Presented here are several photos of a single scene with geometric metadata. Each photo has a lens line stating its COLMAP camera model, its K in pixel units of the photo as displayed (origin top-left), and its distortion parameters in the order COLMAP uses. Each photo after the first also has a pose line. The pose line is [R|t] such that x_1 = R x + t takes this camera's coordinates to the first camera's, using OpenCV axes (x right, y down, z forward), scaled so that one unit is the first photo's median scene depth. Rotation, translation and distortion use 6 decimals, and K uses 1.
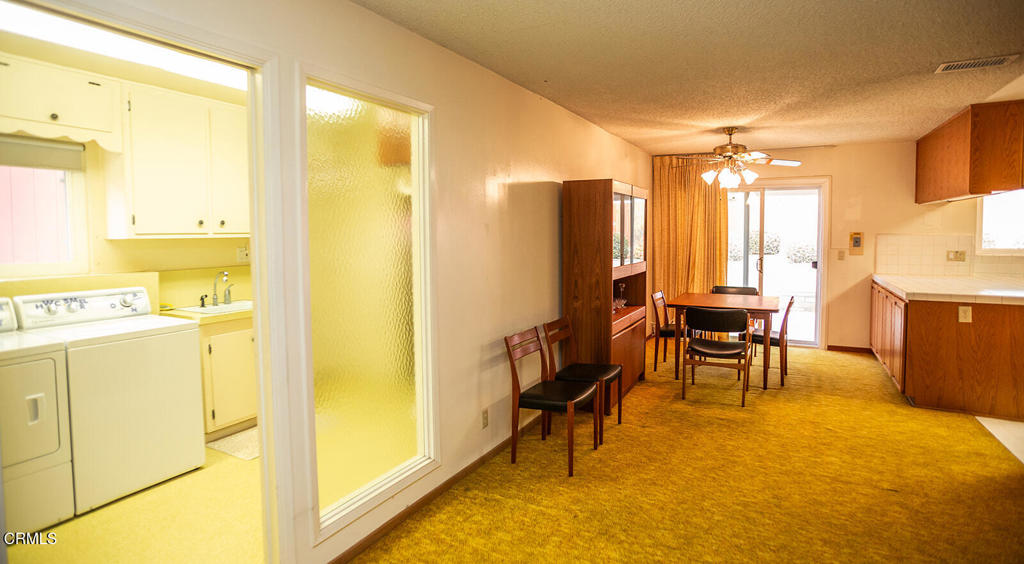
lens RADIAL K [[522.6, 0, 523.3], [0, 522.6, 266.3], [0, 0, 1]] dist [-0.037134, 0.006717]
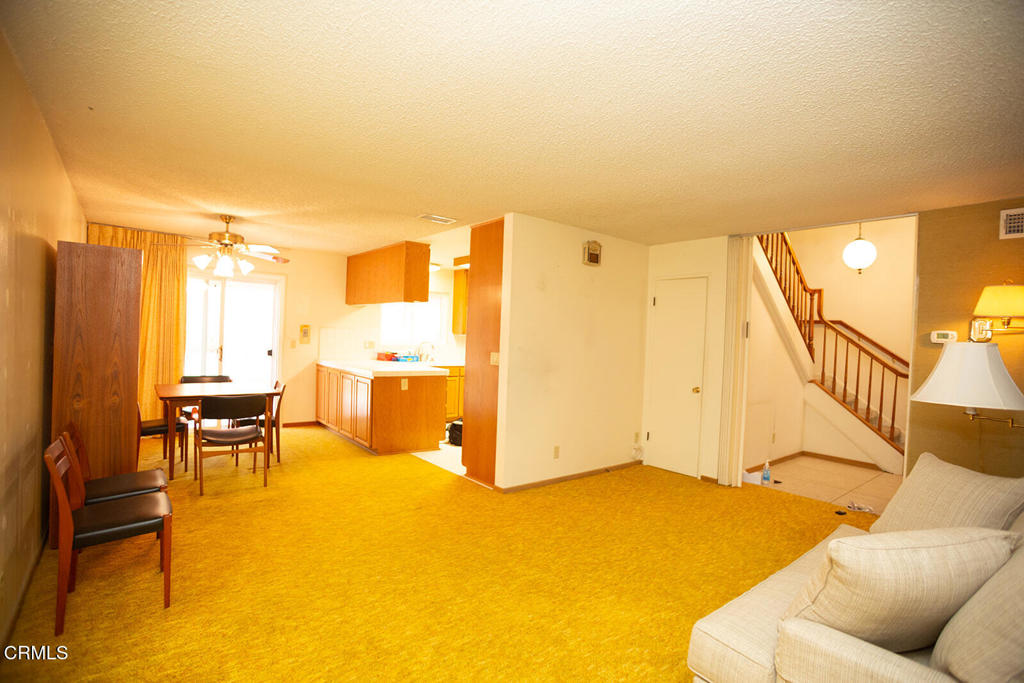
lens RADIAL K [[496.0, 0, 515.9], [0, 496.0, 342.2], [0, 0, 1]] dist [-0.020910, 0.003132]
pose [[0.402275, 0.013242, 0.915423, -0.299993], [0.011642, 0.999741, -0.019577, 0.003507], [-0.915445, 0.018533, 0.402017, 0.128742]]
